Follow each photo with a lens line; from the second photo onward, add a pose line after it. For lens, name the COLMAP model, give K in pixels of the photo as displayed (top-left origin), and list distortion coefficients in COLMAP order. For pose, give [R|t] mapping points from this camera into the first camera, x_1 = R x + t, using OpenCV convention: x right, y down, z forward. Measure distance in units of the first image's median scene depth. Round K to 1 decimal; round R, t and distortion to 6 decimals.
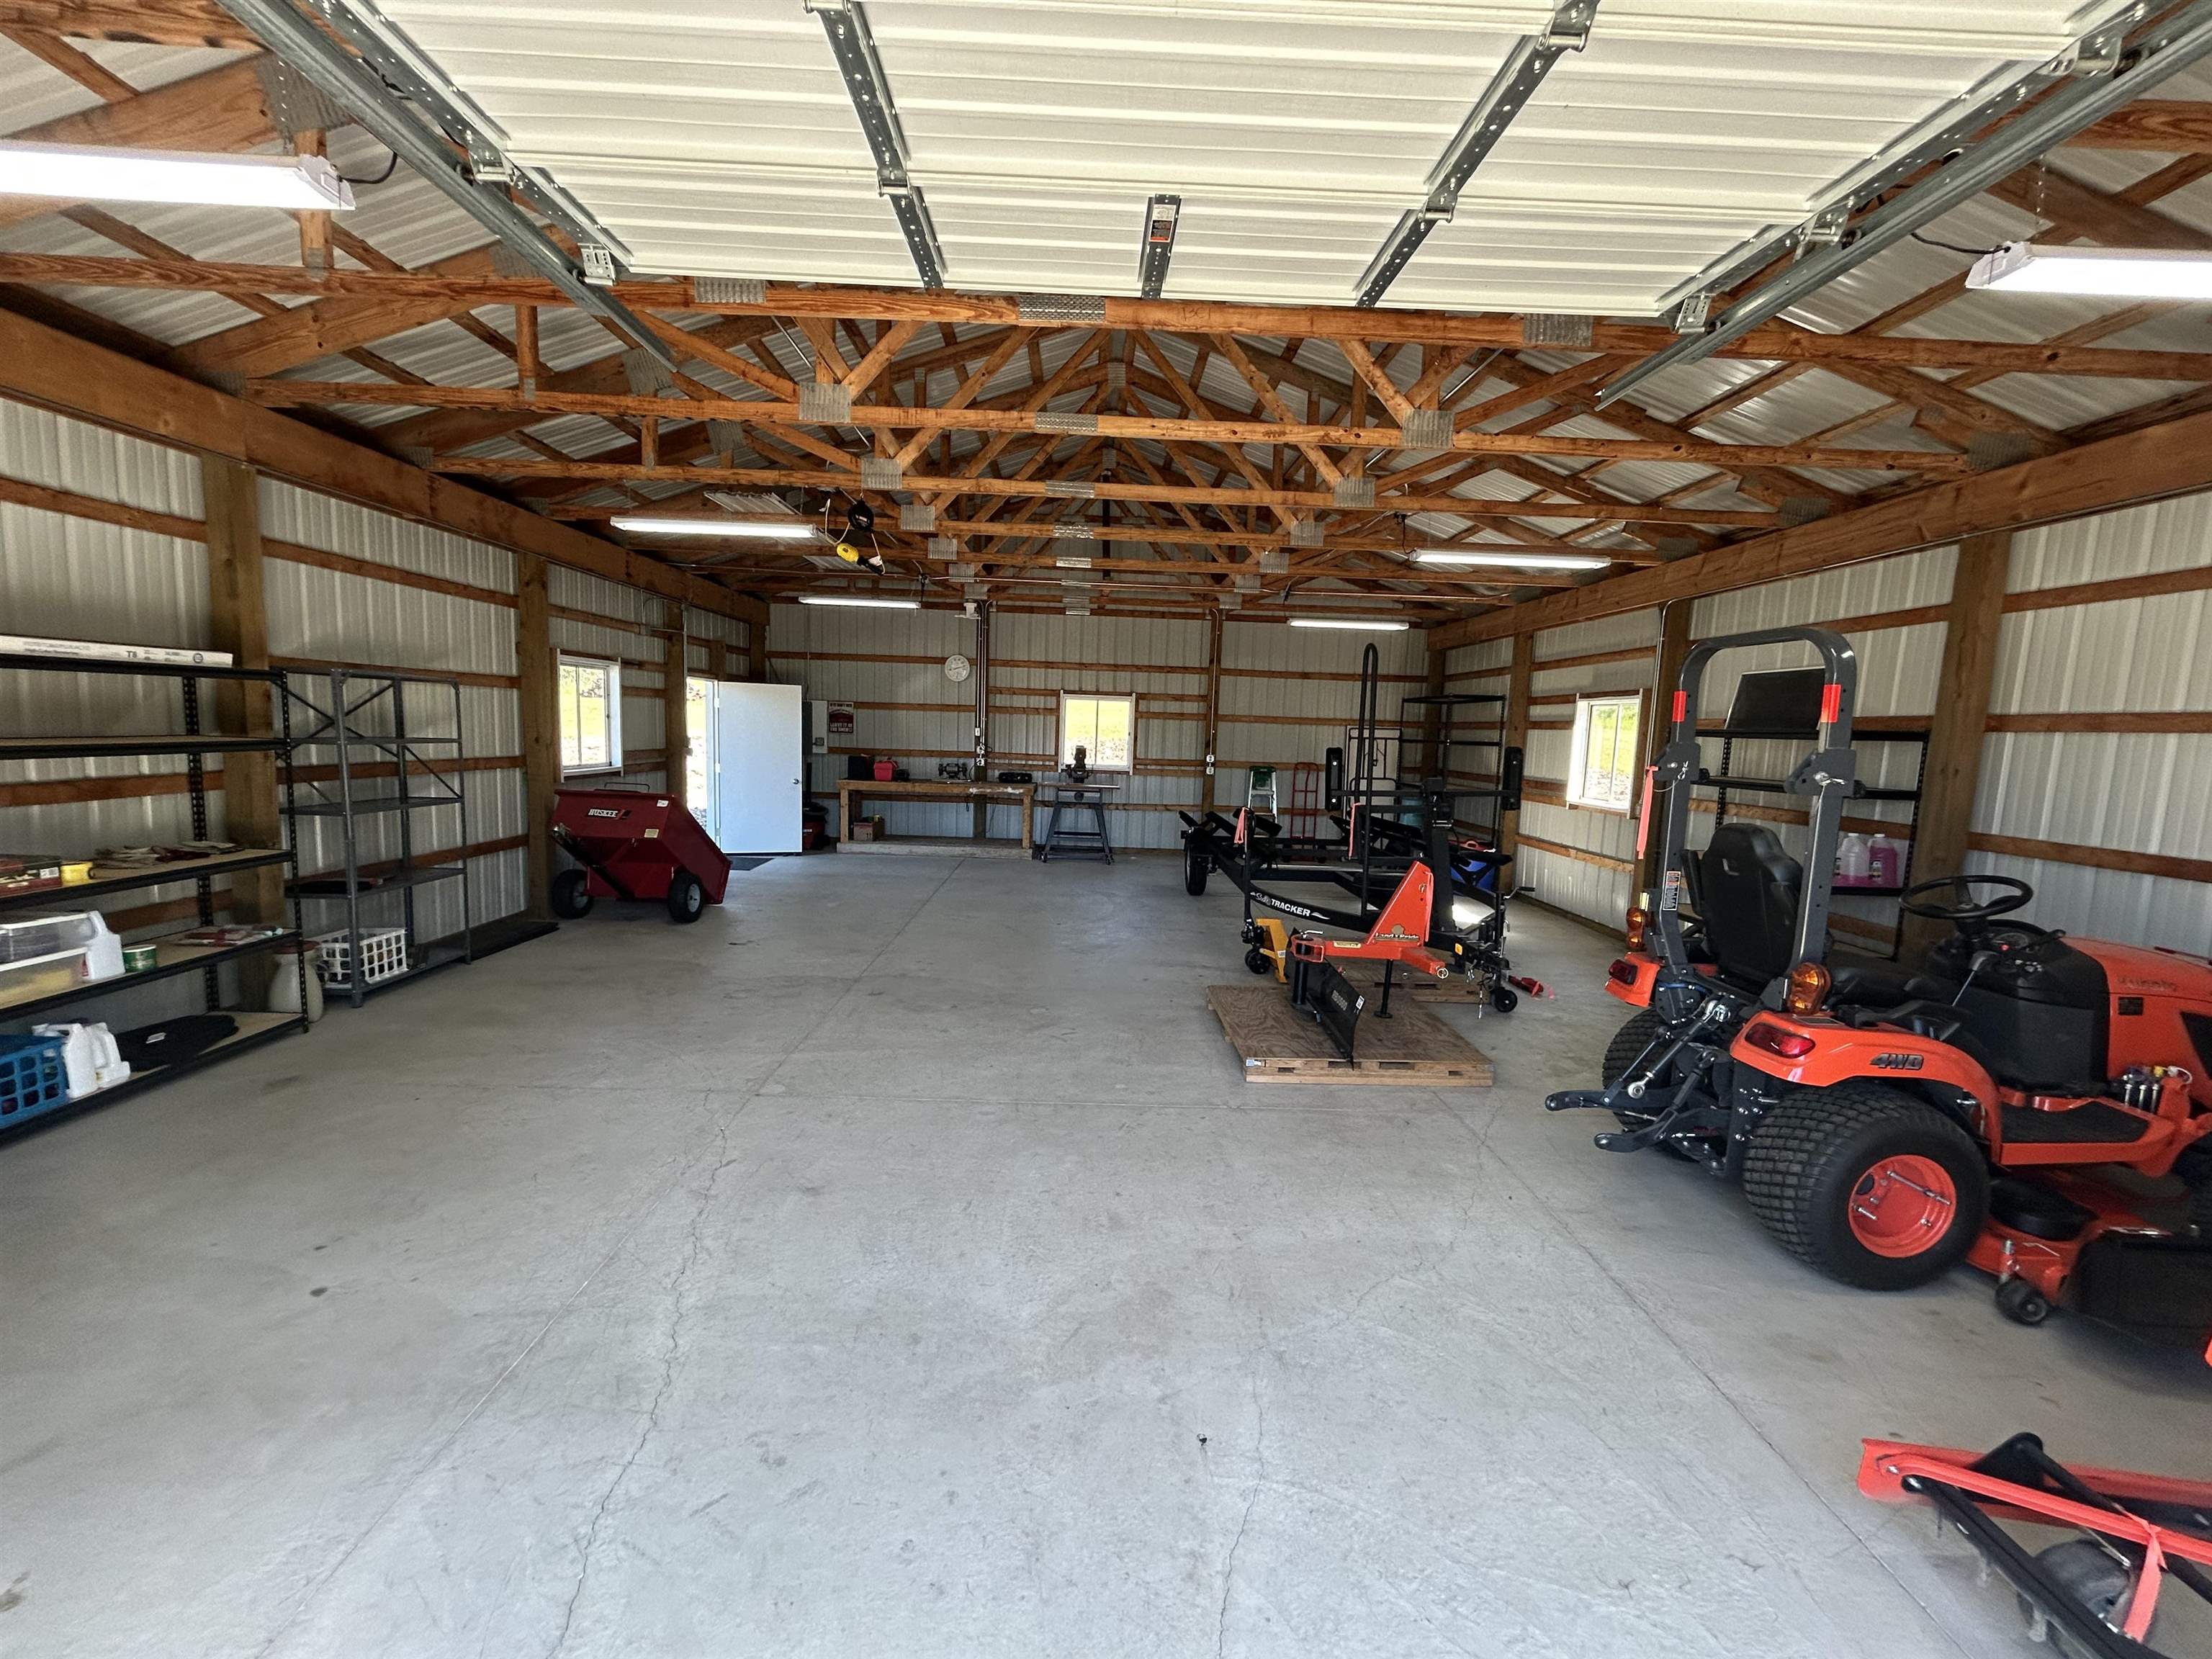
lens RADIAL K [[886.3, 0, 1105.1], [0, 886.3, 826.6], [0, 0, 1]] dist [0.002420, -0.000862]
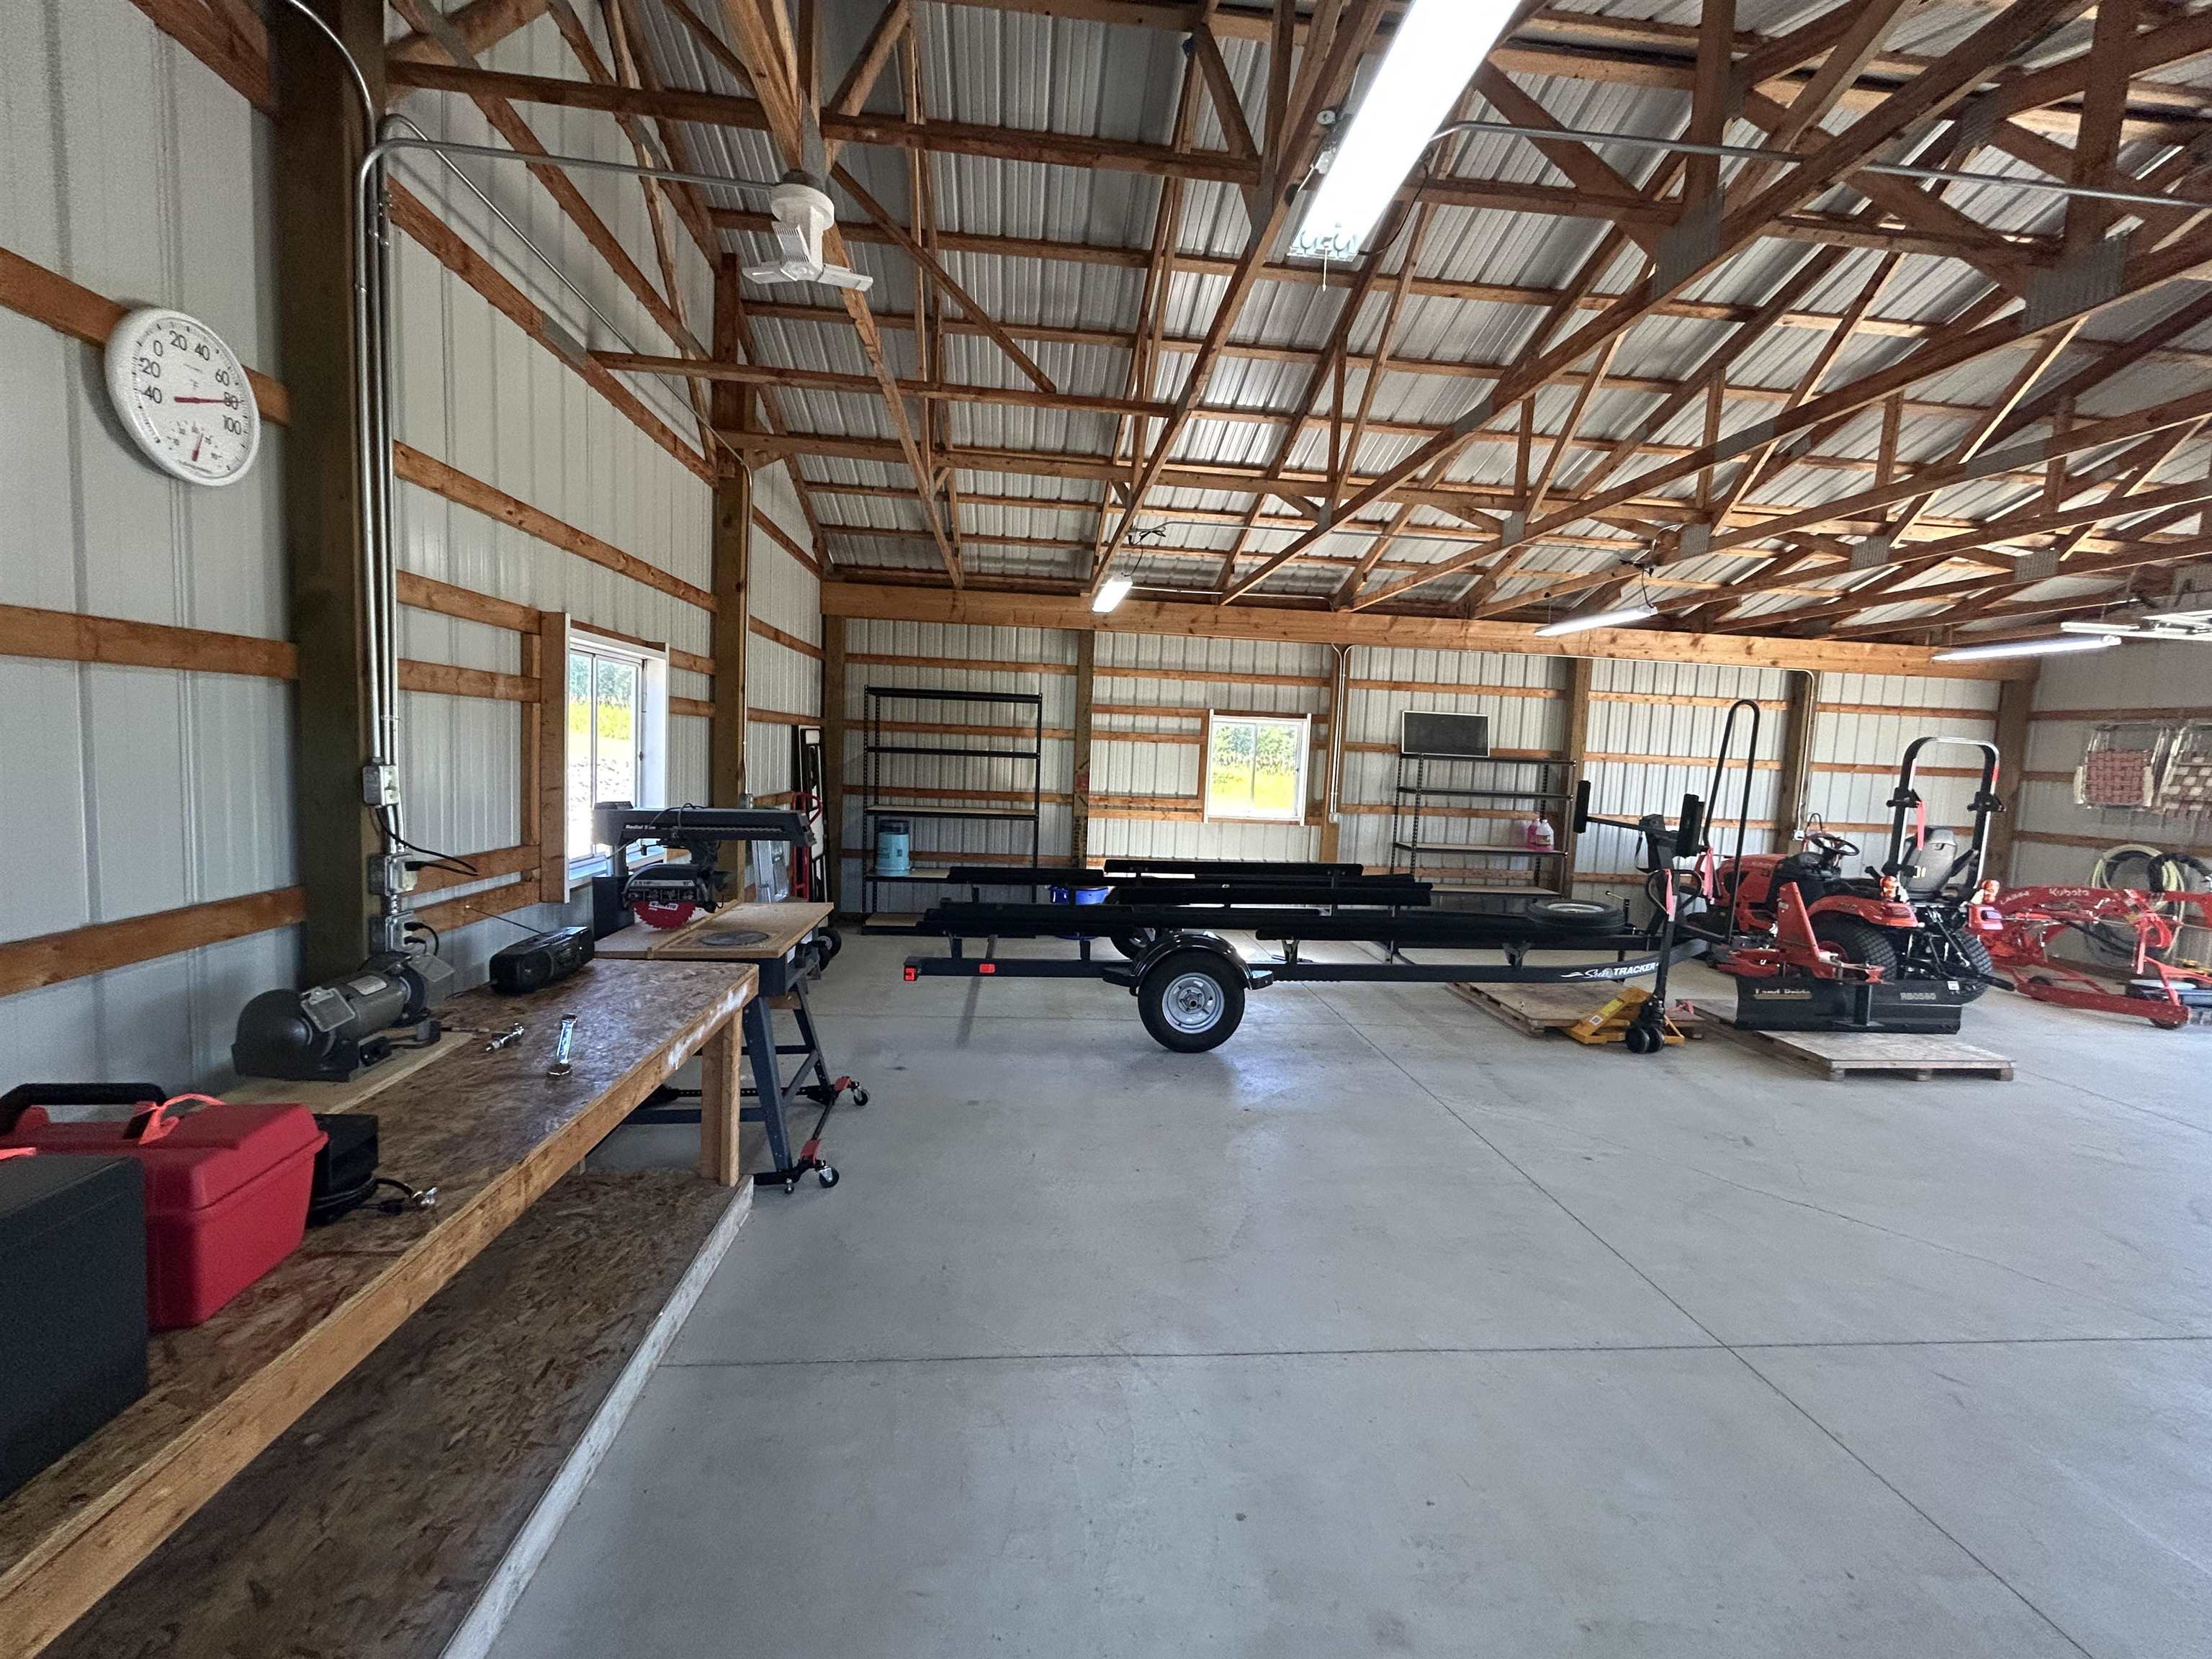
lens RADIAL K [[886.3, 0, 1104.8], [0, 886.3, 823.3], [0, 0, 1]] dist [0.002420, -0.000862]
pose [[-0.074145, -0.115370, 0.990551, -0.338601], [0.066907, 0.990472, 0.120369, -0.108121], [-0.995000, 0.075199, -0.065720, 0.858678]]
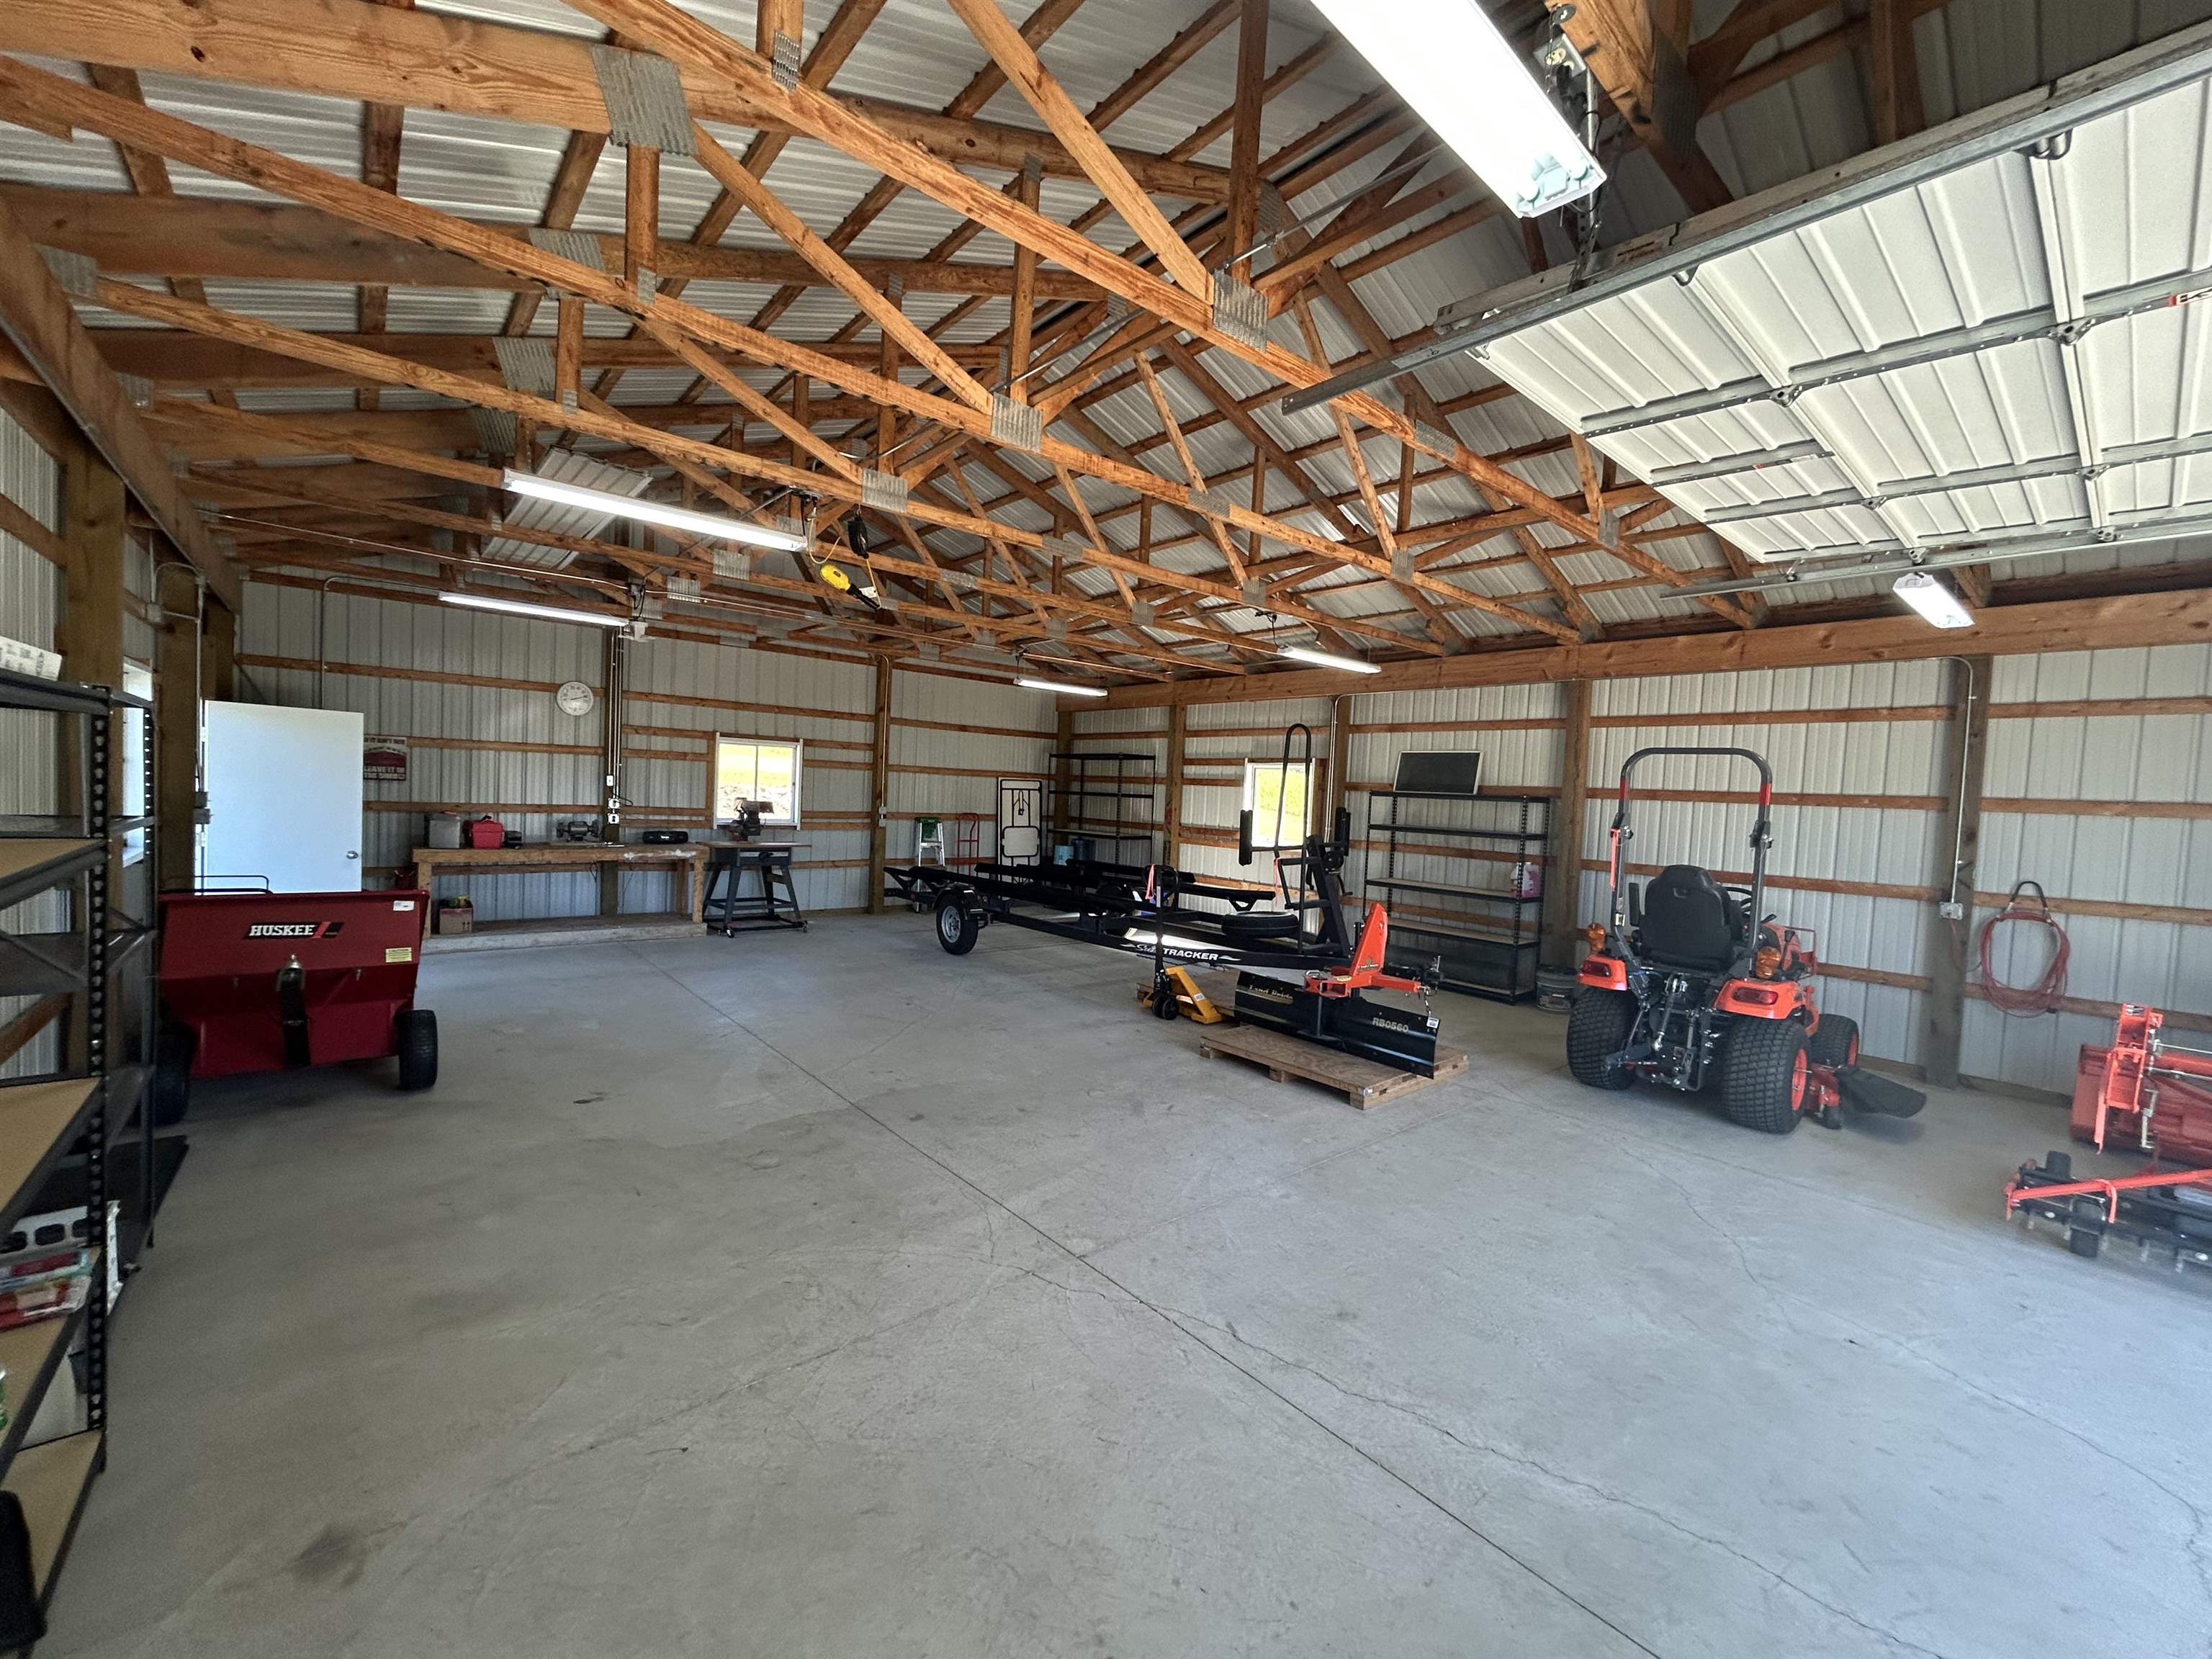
lens RADIAL K [[886.3, 0, 1099.3], [0, 886.3, 825.8], [0, 0, 1]] dist [0.002420, -0.000862]
pose [[0.776621, -0.025033, 0.629471, -0.301017], [0.052120, 0.998338, -0.024601, -0.024564], [-0.627808, 0.051913, 0.776635, 0.114203]]
